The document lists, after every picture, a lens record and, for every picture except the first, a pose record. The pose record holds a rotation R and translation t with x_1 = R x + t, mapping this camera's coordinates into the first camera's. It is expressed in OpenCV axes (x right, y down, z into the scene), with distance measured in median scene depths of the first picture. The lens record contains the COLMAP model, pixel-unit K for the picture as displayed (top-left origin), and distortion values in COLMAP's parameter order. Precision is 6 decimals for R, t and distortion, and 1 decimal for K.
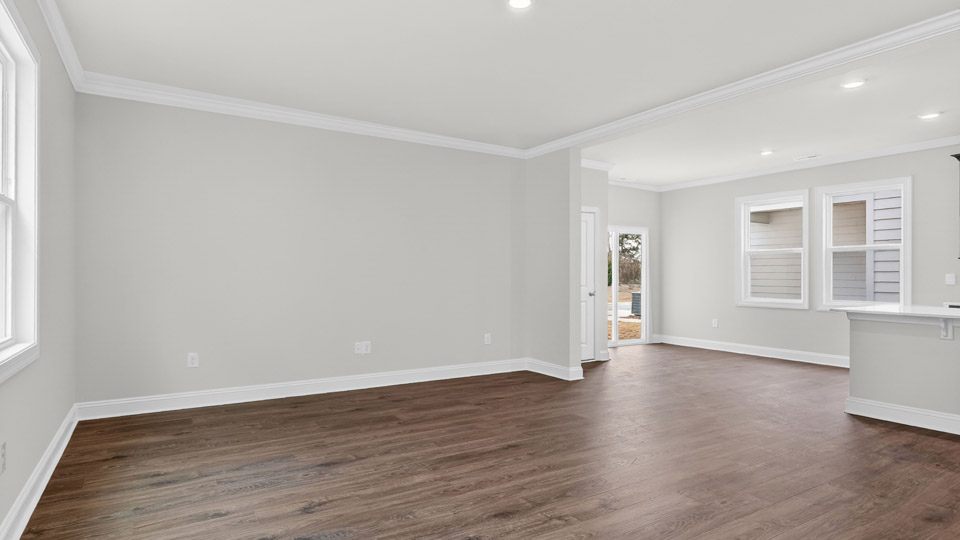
lens RADIAL K [[524.3, 0, 483.9], [0, 524.3, 270.1], [0, 0, 1]] dist [0.002321, 0.000523]
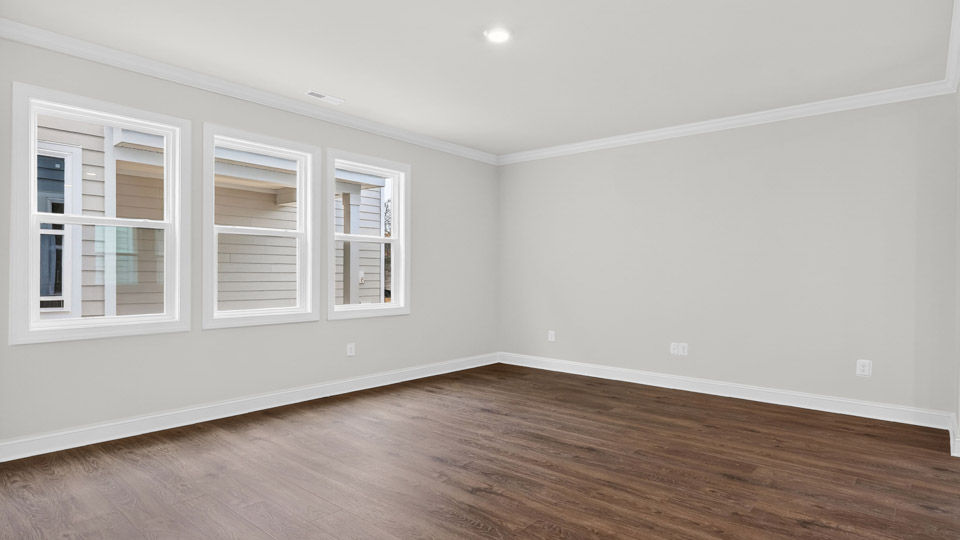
lens RADIAL K [[524.3, 0, 483.9], [0, 524.3, 270.1], [0, 0, 1]] dist [0.002321, 0.000523]
pose [[0.302766, -0.008042, -0.953031, 0.947119], [0.004842, 0.999964, -0.006900, 0.001084], [0.953053, -0.002525, 0.302794, 0.506870]]
